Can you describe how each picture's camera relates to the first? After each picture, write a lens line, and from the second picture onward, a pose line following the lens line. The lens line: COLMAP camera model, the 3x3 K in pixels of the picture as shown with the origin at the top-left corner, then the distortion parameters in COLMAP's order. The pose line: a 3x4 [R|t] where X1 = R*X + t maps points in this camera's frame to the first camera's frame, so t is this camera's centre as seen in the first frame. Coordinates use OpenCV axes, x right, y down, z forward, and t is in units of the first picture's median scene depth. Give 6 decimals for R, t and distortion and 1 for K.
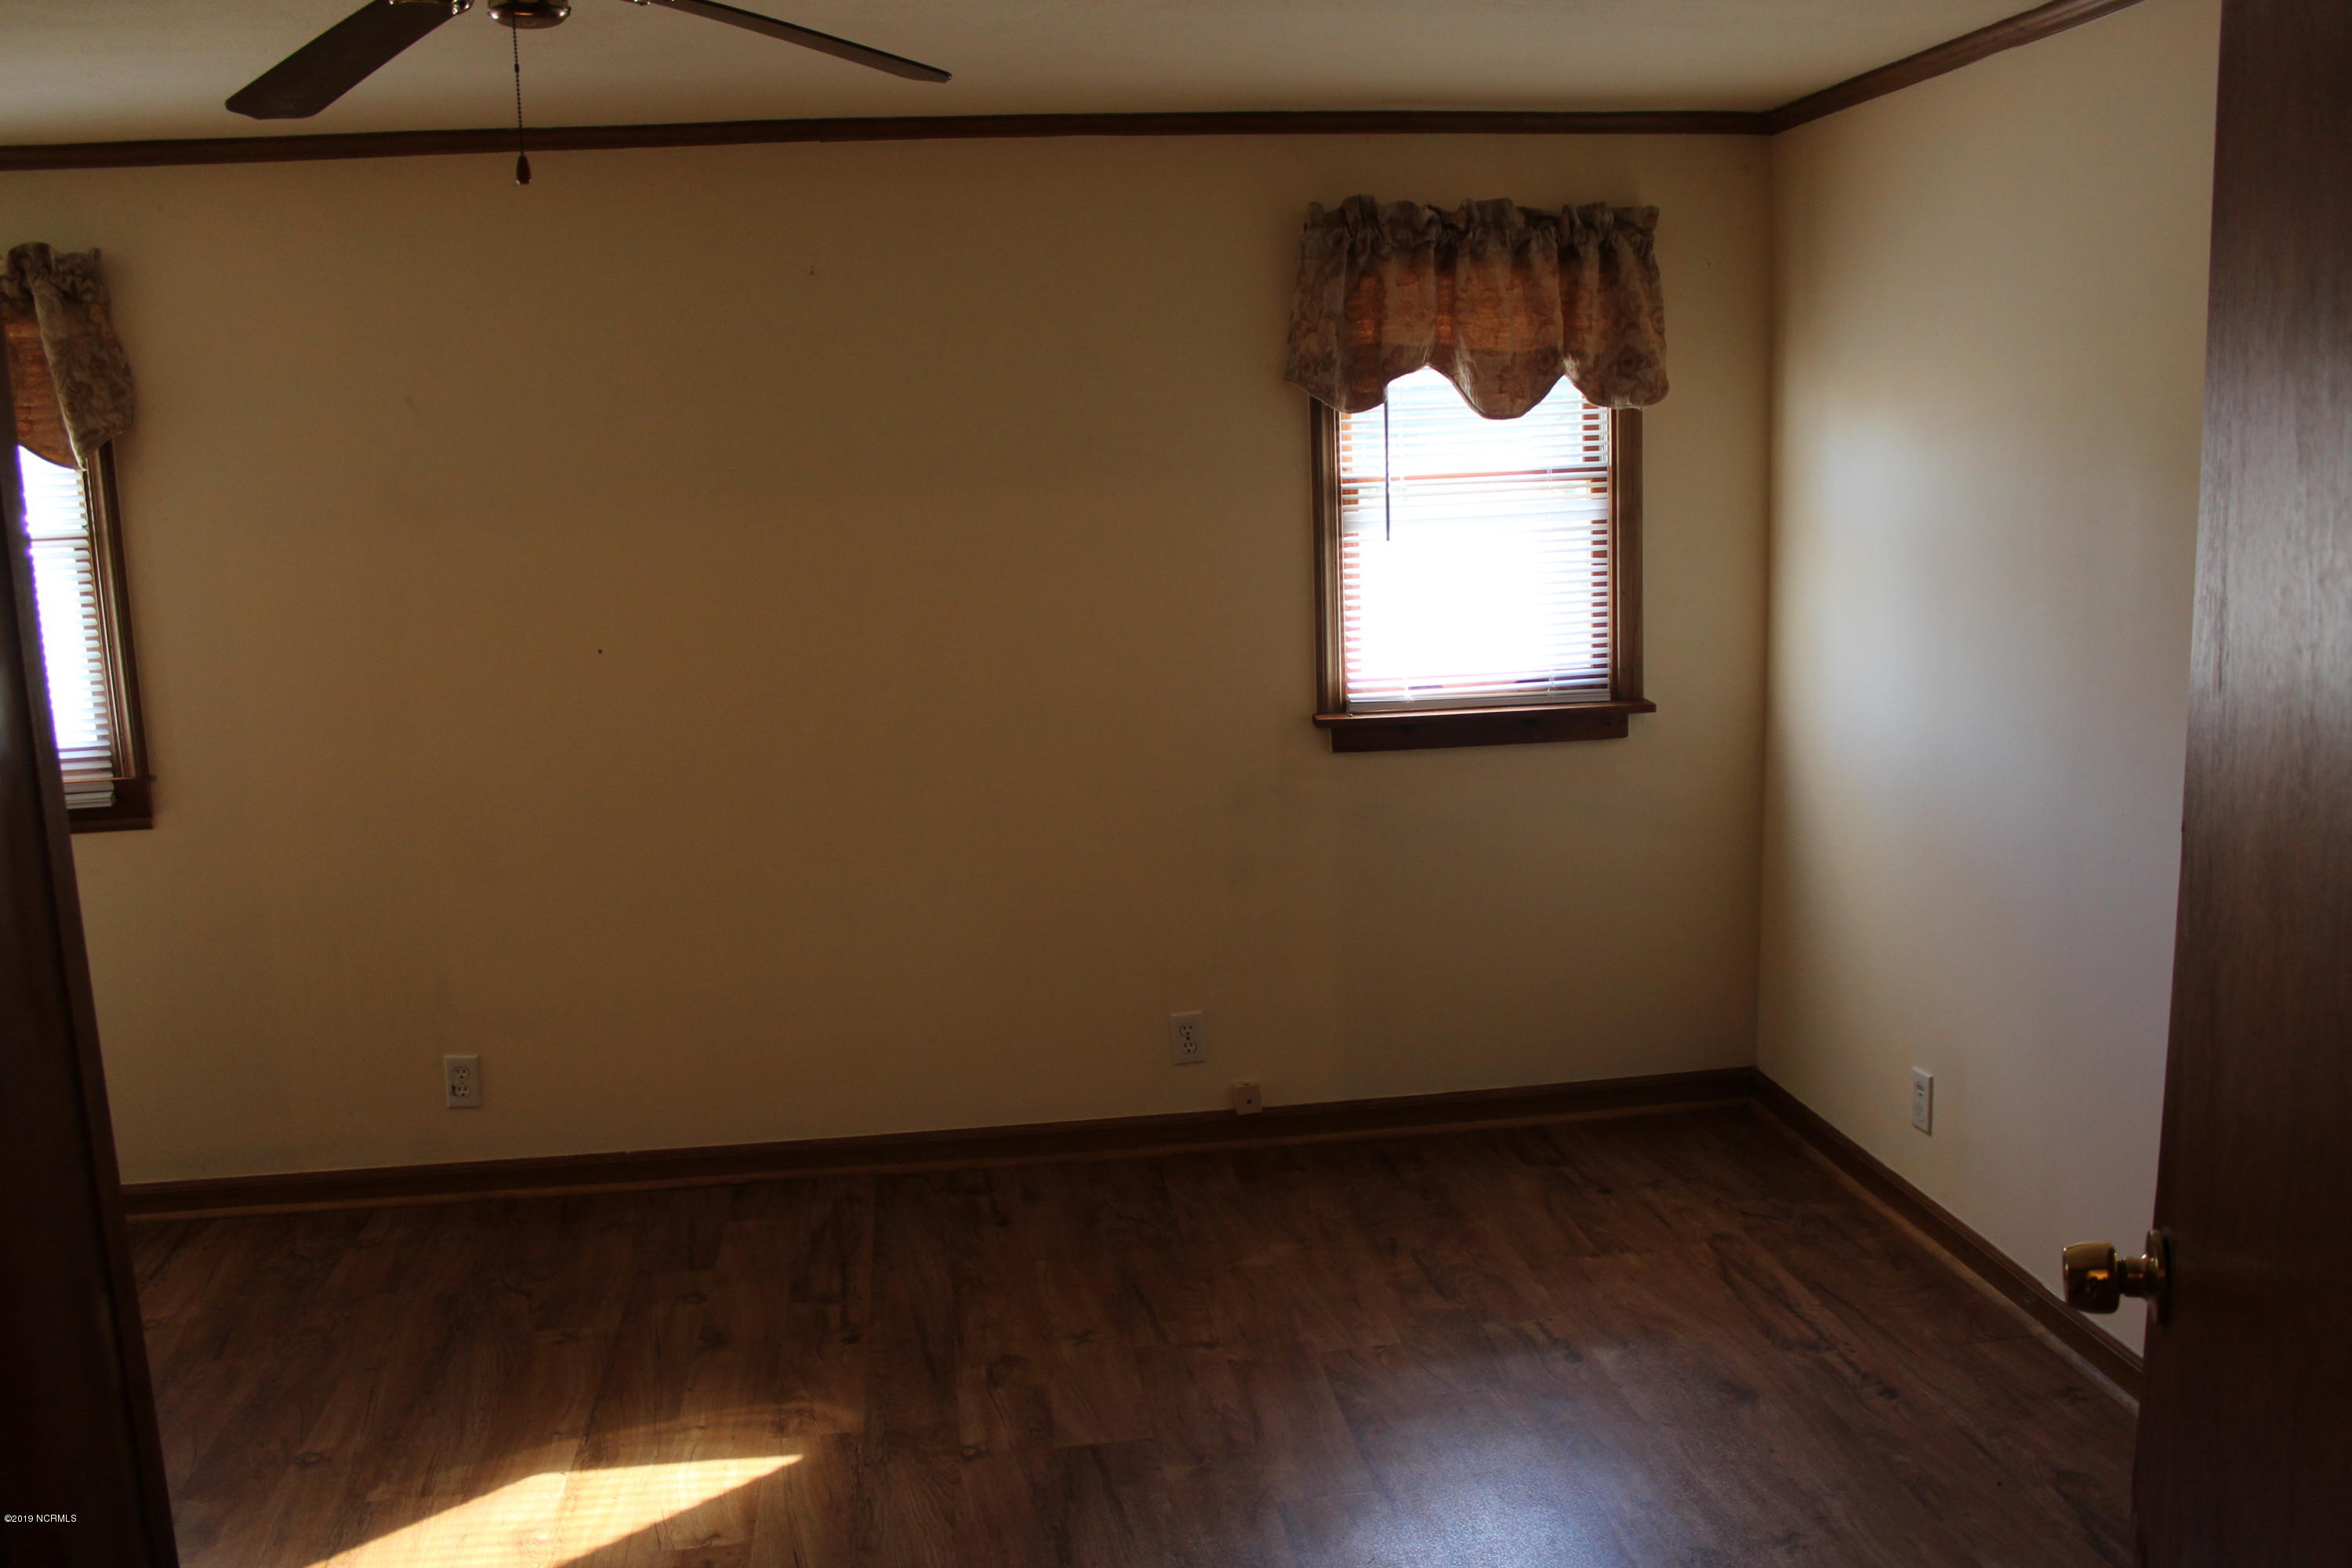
lens RADIAL K [[1929.7, 0, 1187.9], [0, 1929.7, 791.9], [0, 0, 1]] dist [-0.170029, 0.150556]
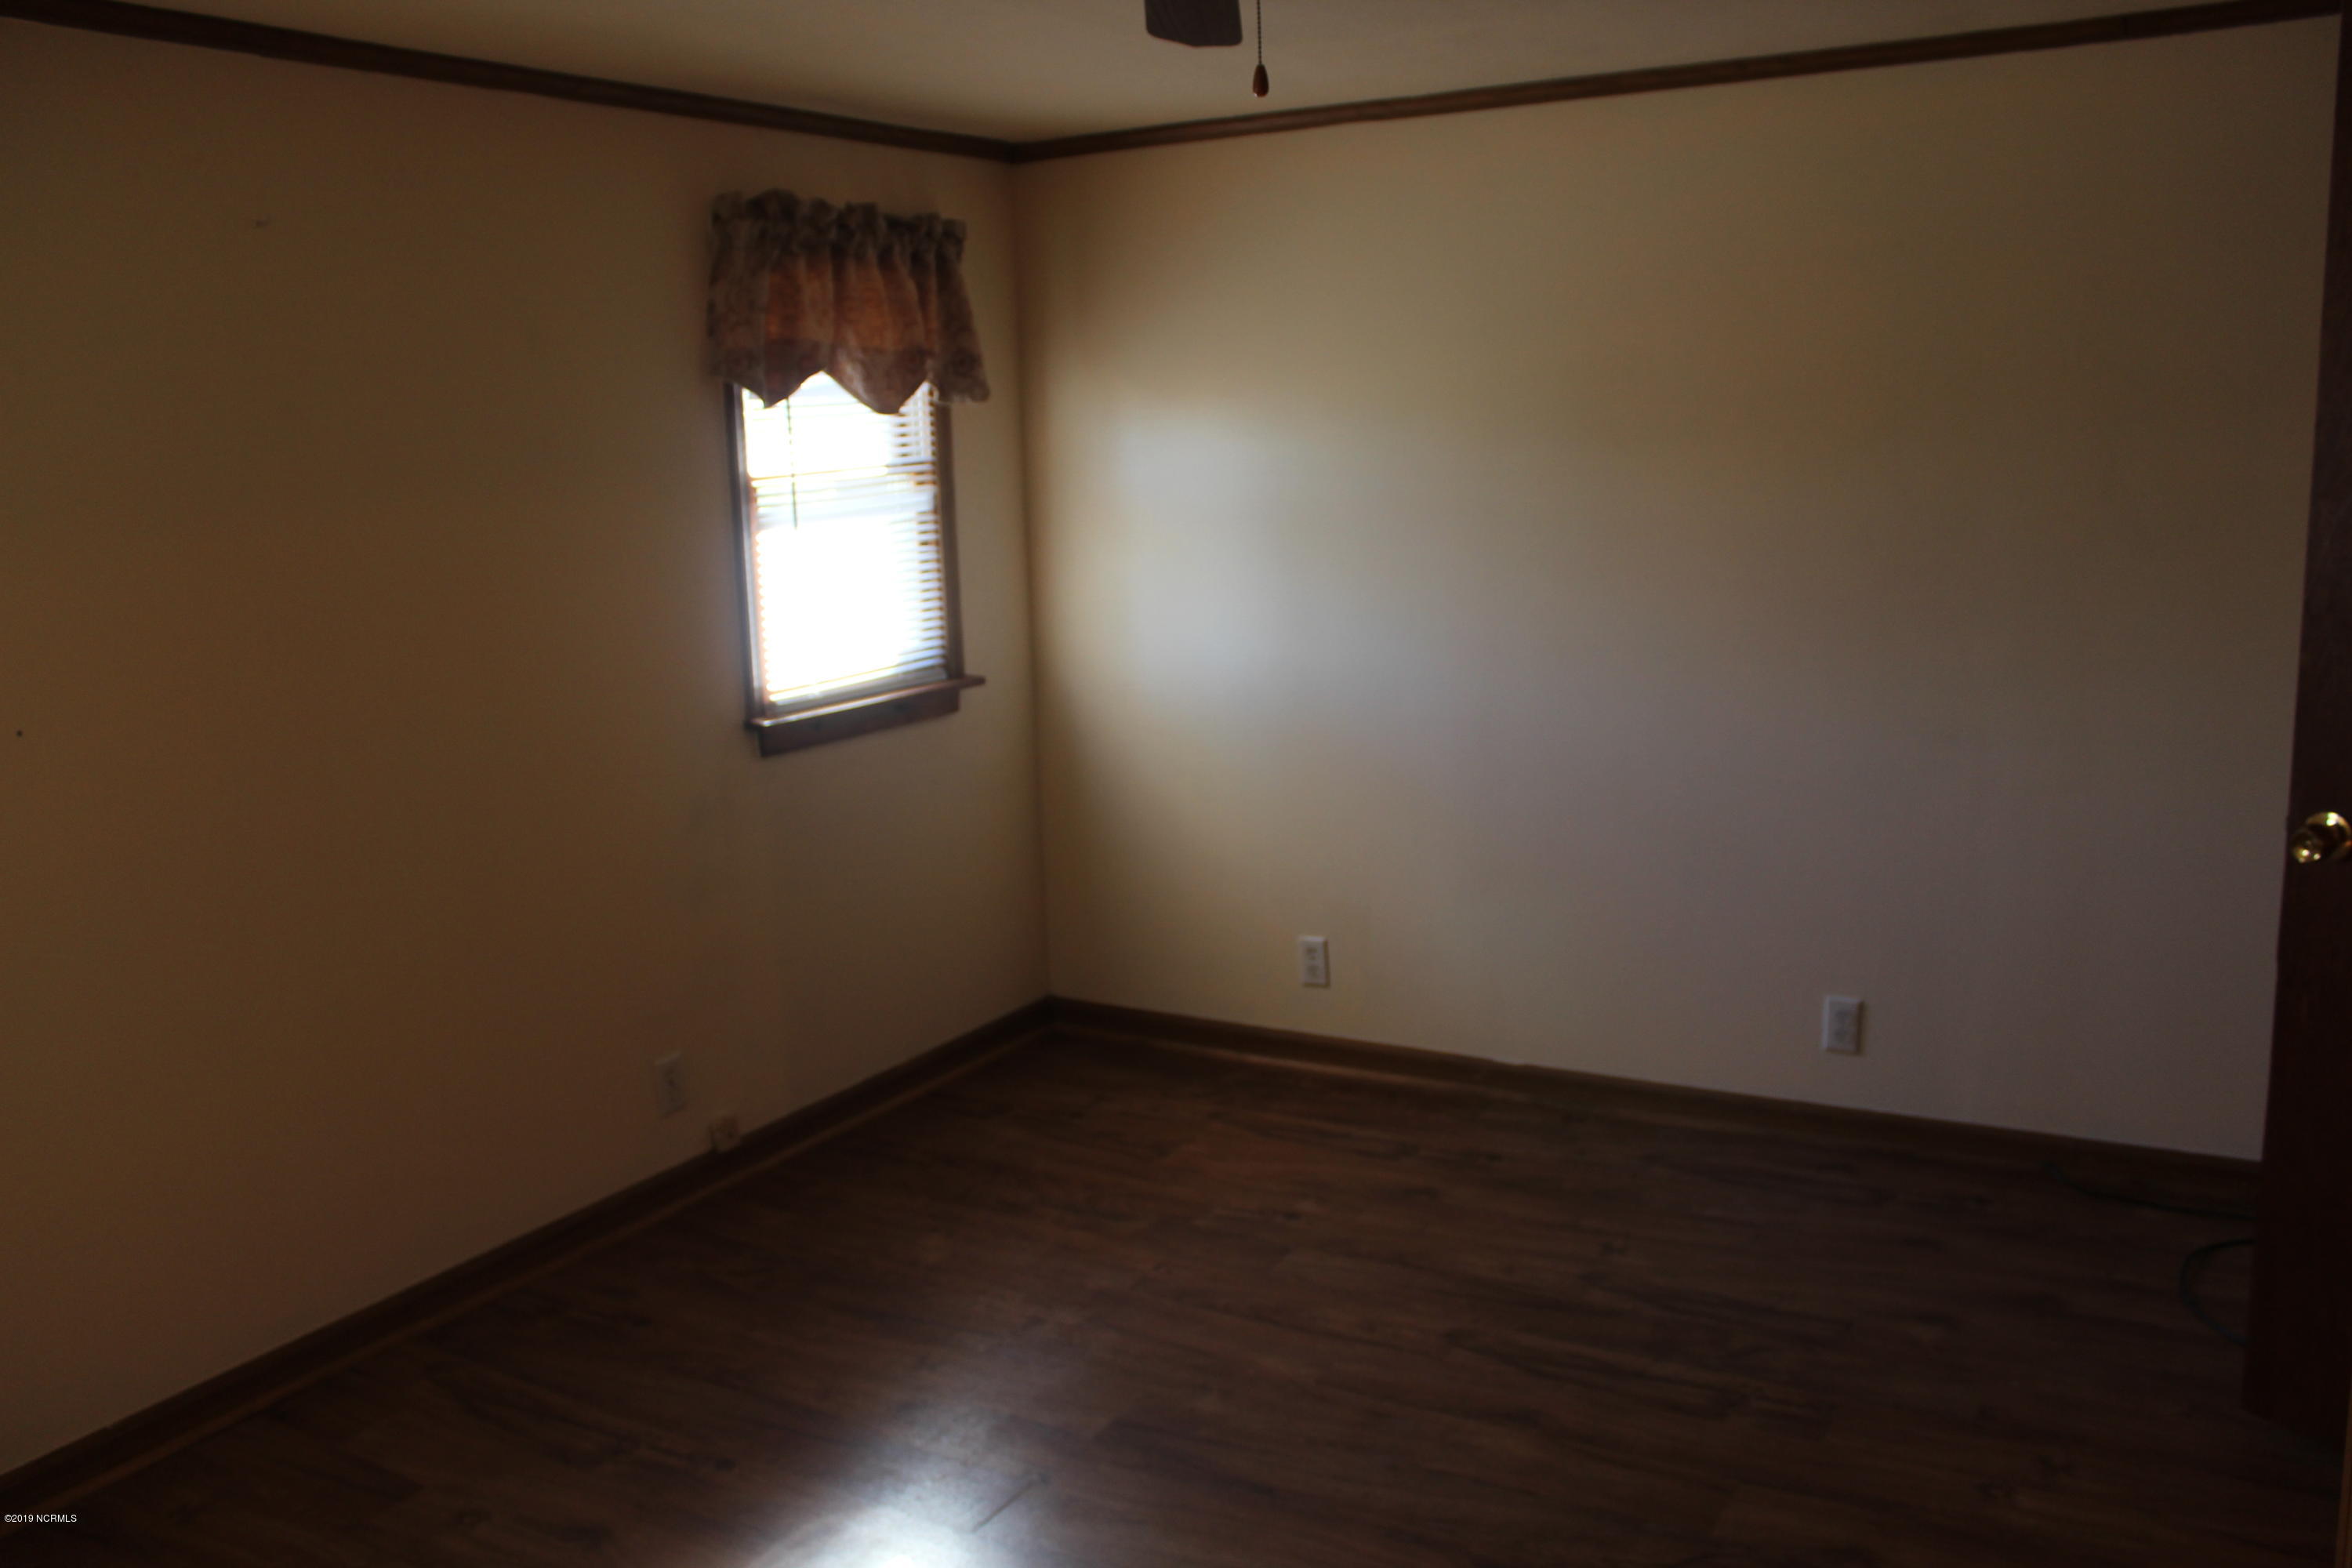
lens RADIAL K [[1929.7, 0, 1187.9], [0, 1929.7, 791.9], [0, 0, 1]] dist [-0.170029, 0.150556]
pose [[0.631397, -0.136720, 0.763312, -0.557065], [0.156665, 0.986528, 0.047110, -0.015951], [-0.759470, 0.089839, 0.644310, 0.224376]]
